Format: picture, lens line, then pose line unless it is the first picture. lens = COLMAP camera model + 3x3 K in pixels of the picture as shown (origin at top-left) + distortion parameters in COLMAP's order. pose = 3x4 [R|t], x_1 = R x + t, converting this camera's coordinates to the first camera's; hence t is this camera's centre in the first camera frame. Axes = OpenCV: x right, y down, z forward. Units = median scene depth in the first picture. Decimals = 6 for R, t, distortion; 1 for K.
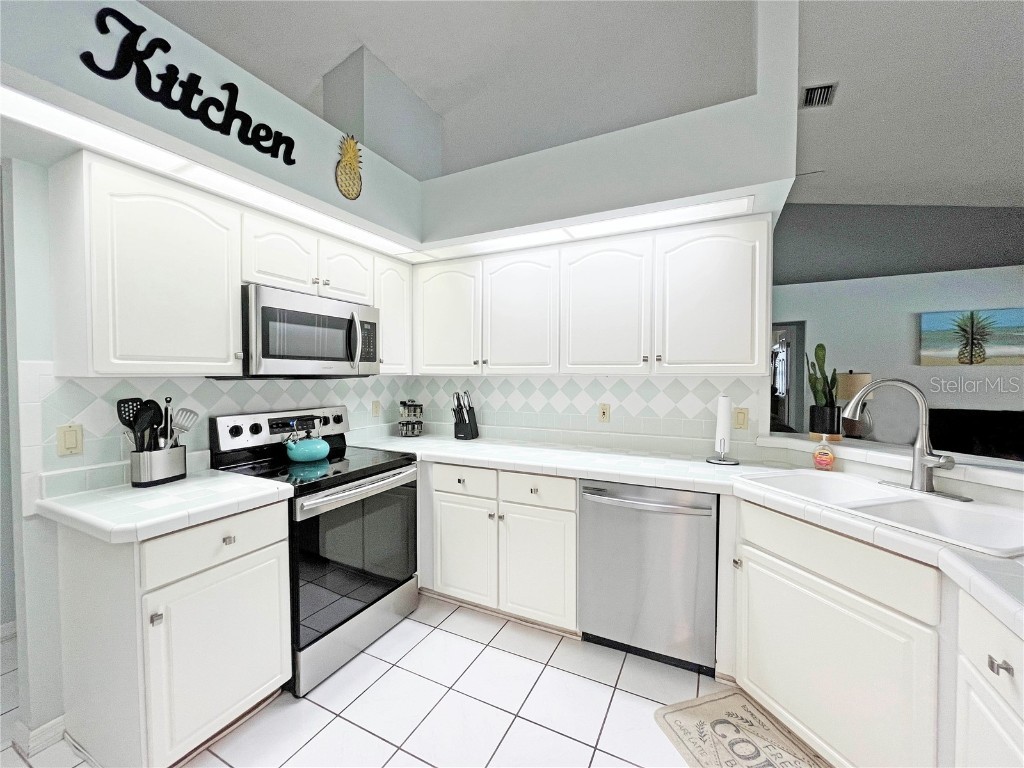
lens RADIAL K [[410.3, 0, 512.0], [0, 410.3, 384.0], [0, 0, 1]] dist [-0.002968, -0.000625]
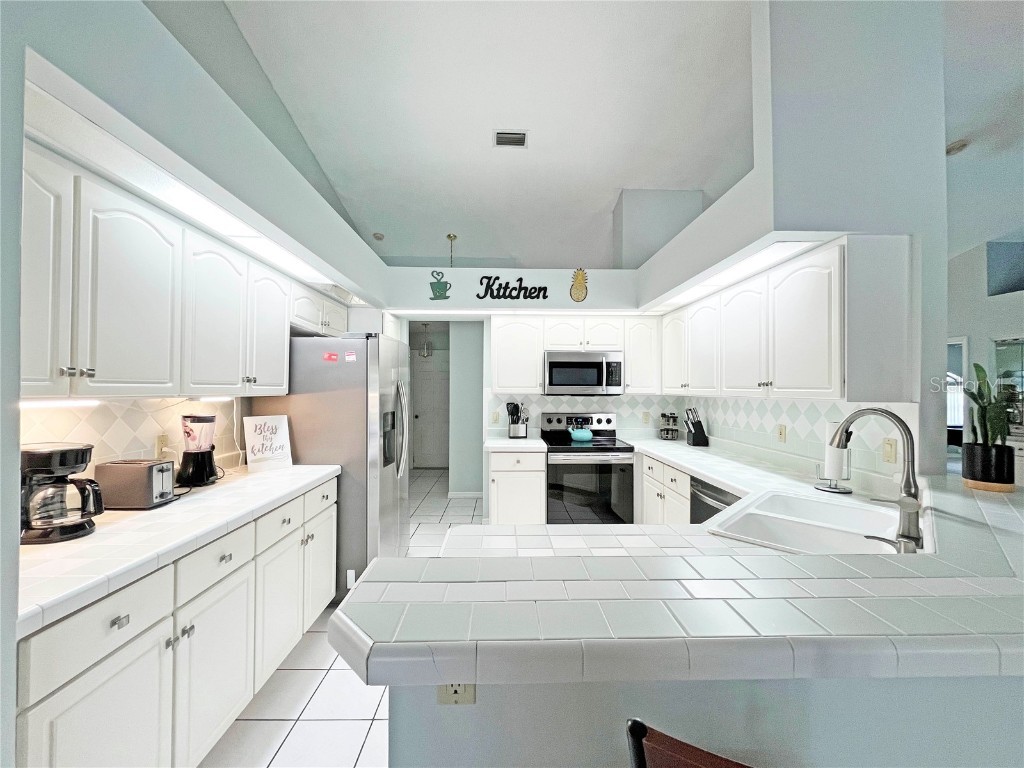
lens RADIAL K [[410.3, 0, 512.0], [0, 410.3, 384.0], [0, 0, 1]] dist [-0.002968, -0.000625]
pose [[0.470303, -0.007073, -0.882477, 1.158322], [-0.025235, 0.999451, -0.021459, -0.023138], [0.882144, 0.032362, 0.469867, -0.156711]]
